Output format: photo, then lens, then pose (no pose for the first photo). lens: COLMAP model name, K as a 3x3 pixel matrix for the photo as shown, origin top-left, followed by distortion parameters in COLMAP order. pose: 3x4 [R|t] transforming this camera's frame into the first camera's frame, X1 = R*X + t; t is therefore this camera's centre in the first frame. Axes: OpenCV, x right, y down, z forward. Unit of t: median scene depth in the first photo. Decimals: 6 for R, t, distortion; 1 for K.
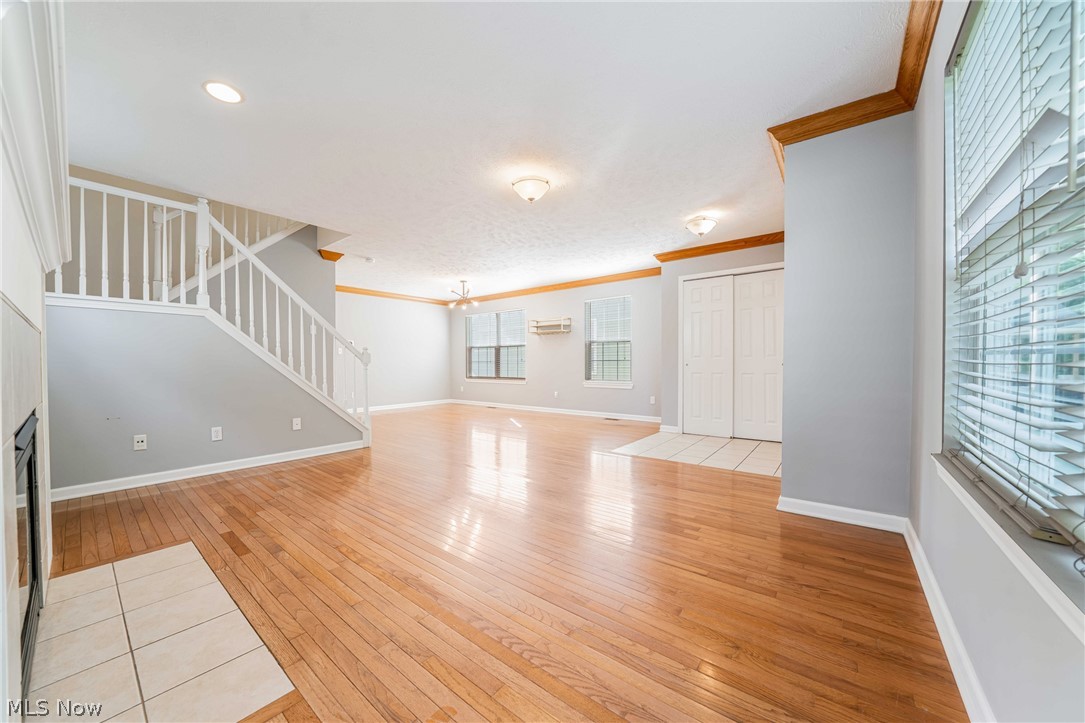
lens RADIAL K [[378.2, 0, 547.3], [0, 378.2, 362.9], [0, 0, 1]] dist [-0.006958, -0.000076]
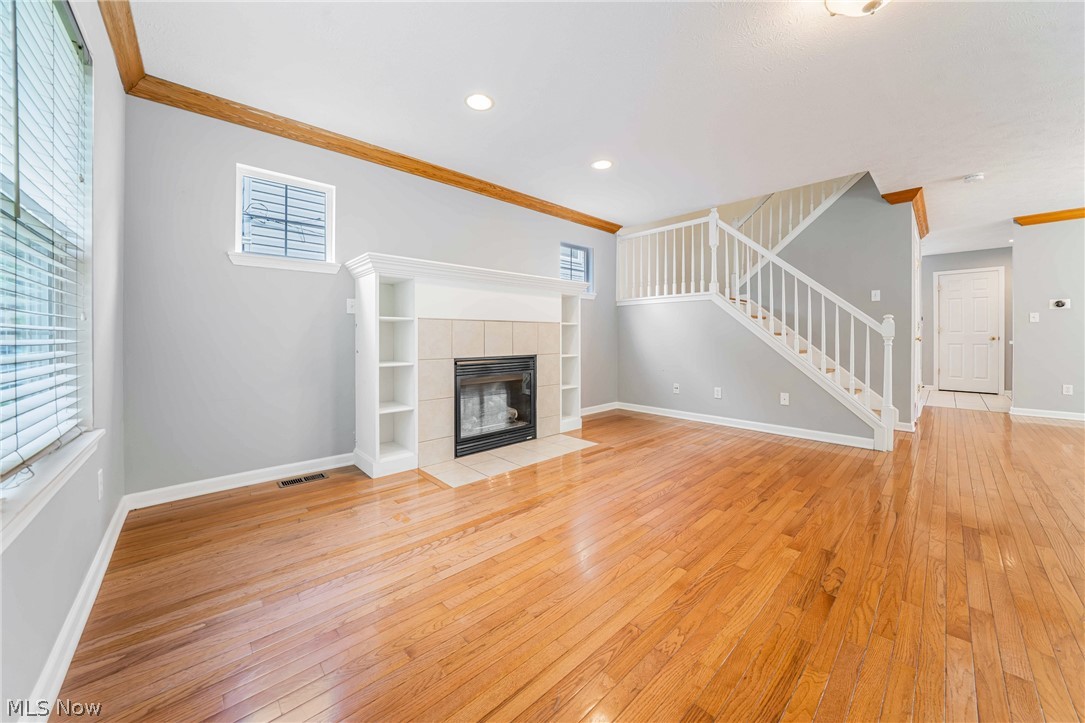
lens RADIAL K [[378.2, 0, 528.3], [0, 378.2, 336.4], [0, 0, 1]] dist [-0.006958, -0.000076]
pose [[-0.154194, 0.005630, -0.988025, 0.465818], [-0.001155, 0.999982, 0.005878, -0.005791], [0.988040, 0.002047, -0.154184, 0.583182]]
